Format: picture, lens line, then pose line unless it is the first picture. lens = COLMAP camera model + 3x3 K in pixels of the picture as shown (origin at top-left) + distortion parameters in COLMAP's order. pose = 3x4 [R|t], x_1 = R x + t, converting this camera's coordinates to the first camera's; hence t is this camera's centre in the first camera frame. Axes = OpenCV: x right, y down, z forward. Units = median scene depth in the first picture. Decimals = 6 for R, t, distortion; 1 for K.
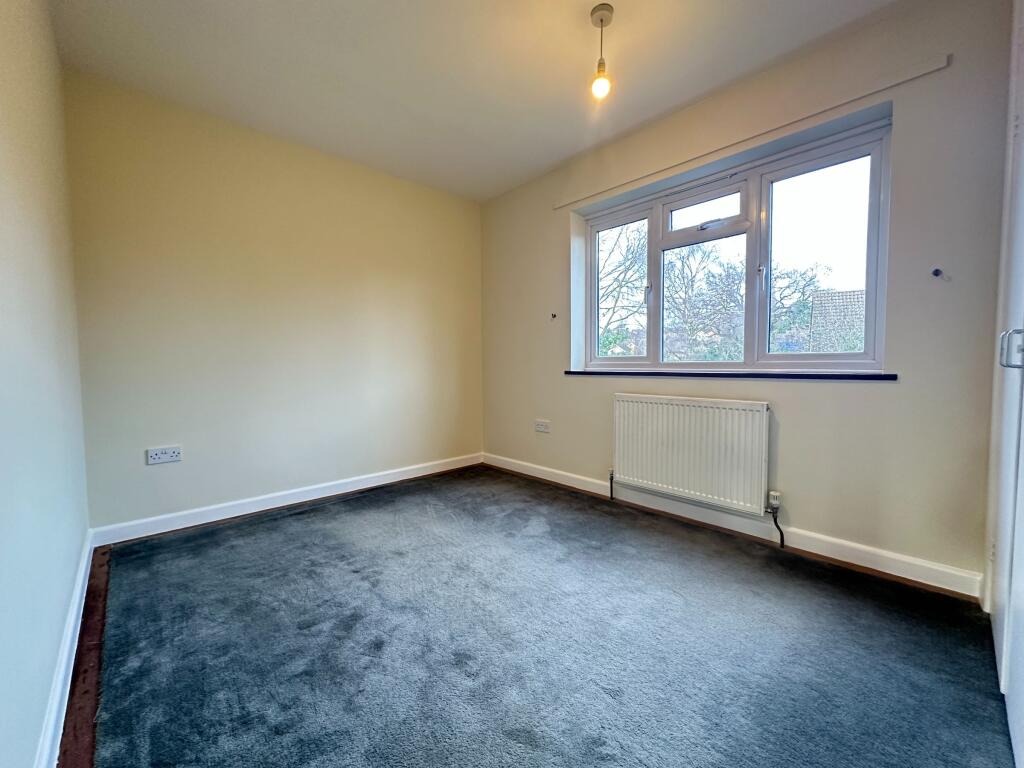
lens RADIAL K [[411.5, 0, 512.0], [0, 411.5, 384.0], [0, 0, 1]] dist [-0.002275, -0.000132]
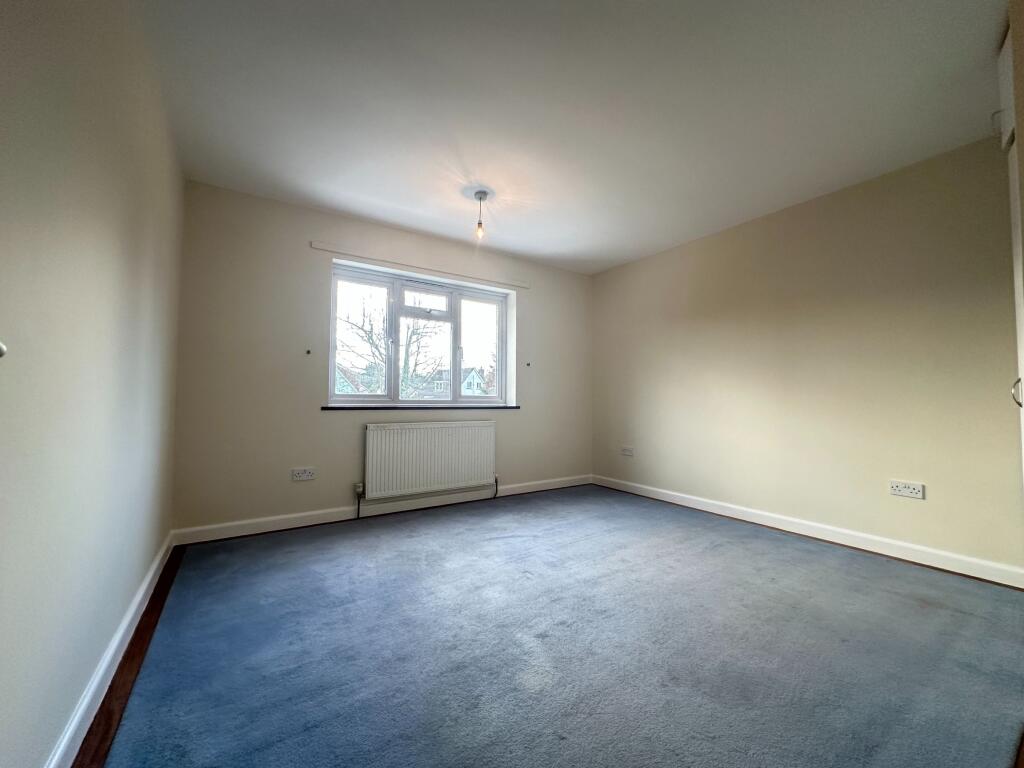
lens RADIAL K [[411.5, 0, 512.0], [0, 411.5, 384.0], [0, 0, 1]] dist [-0.002275, -0.000132]
pose [[0.221397, 0.050542, 0.973873, -0.948938], [0.030965, 0.997788, -0.058823, -0.014767], [-0.974692, 0.043180, 0.219342, 0.390234]]
